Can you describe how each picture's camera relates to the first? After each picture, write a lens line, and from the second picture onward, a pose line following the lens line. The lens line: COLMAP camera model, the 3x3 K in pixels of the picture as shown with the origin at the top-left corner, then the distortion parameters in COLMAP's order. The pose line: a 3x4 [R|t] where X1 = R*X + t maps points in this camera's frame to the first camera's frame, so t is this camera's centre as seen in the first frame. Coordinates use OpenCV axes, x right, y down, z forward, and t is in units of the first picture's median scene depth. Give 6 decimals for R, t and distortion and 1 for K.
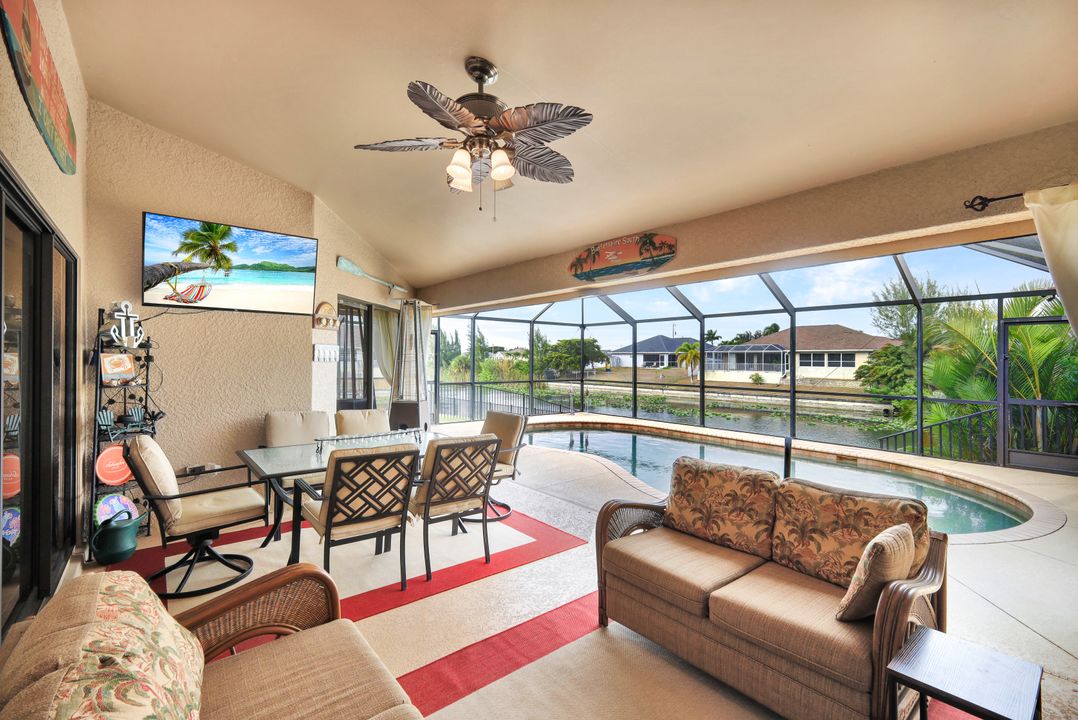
lens RADIAL K [[471.2, 0, 537.3], [0, 471.2, 362.8], [0, 0, 1]] dist [0.001456, -0.000212]
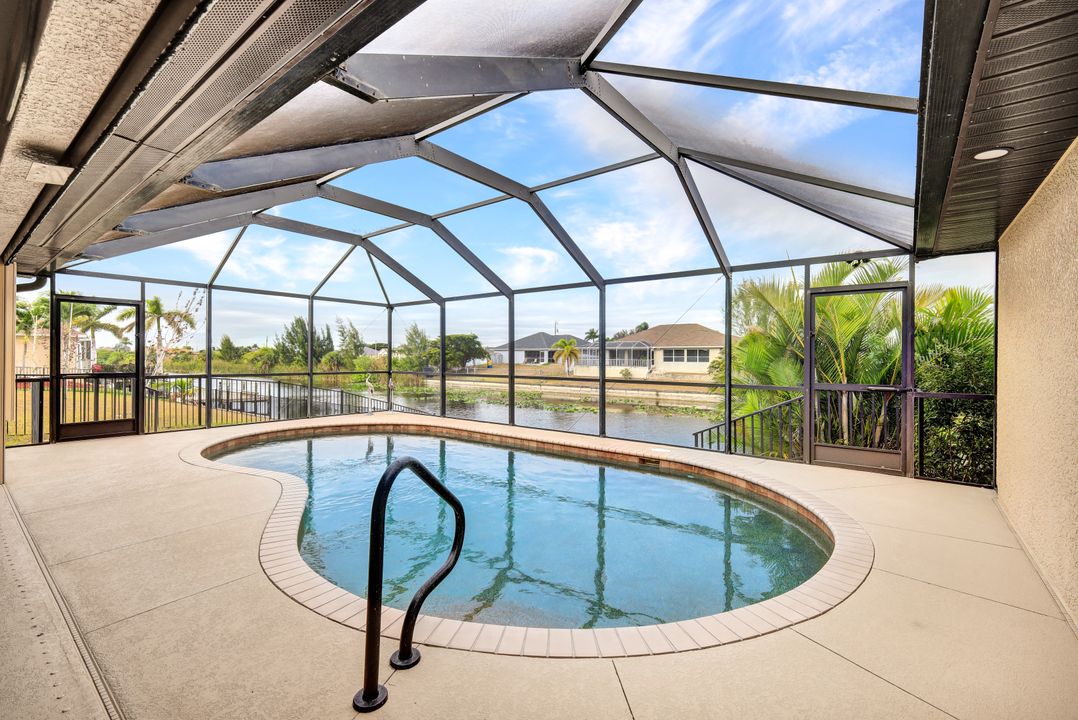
lens RADIAL K [[471.2, 0, 535.1], [0, 471.2, 363.4], [0, 0, 1]] dist [0.001456, -0.000212]
pose [[0.973316, -0.004012, 0.229433, 0.042707], [0.002434, 0.999971, 0.007161, 0.004471], [-0.229455, -0.006411, 0.973298, 0.039492]]
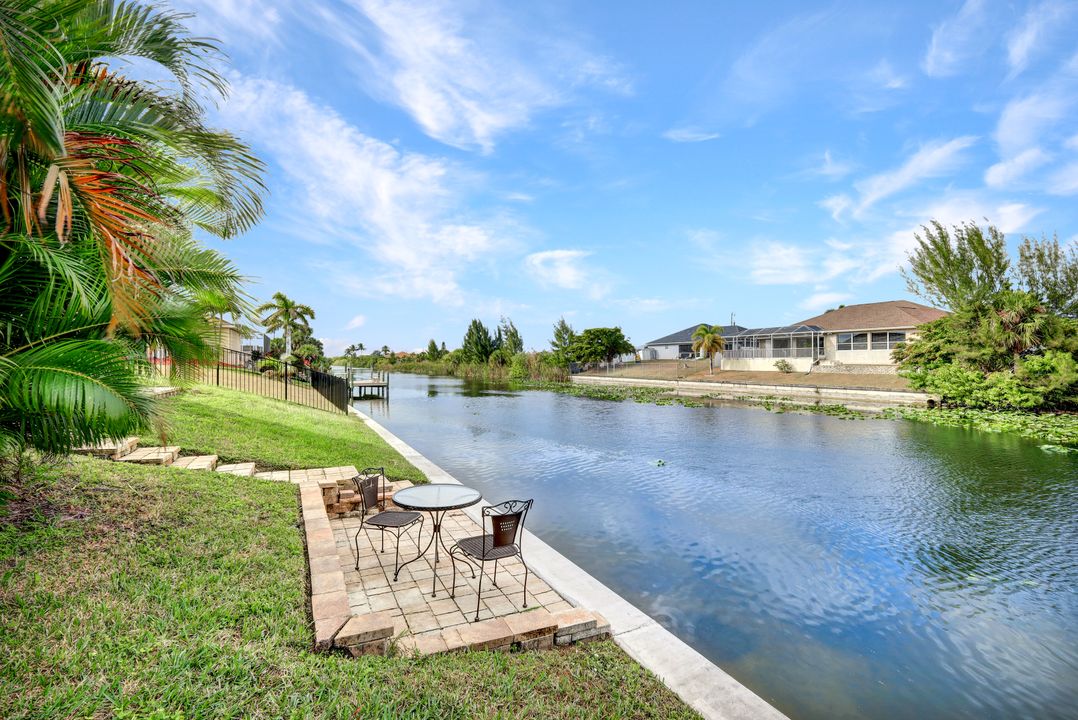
lens RADIAL K [[471.2, 0, 529.0], [0, 471.2, 358.4], [0, 0, 1]] dist [0.001456, -0.000212]
pose [[0.979365, -0.006263, -0.202001, 0.319356], [0.003504, 0.999896, -0.014013, 0.049519], [0.202068, 0.013016, 0.979285, 0.151035]]
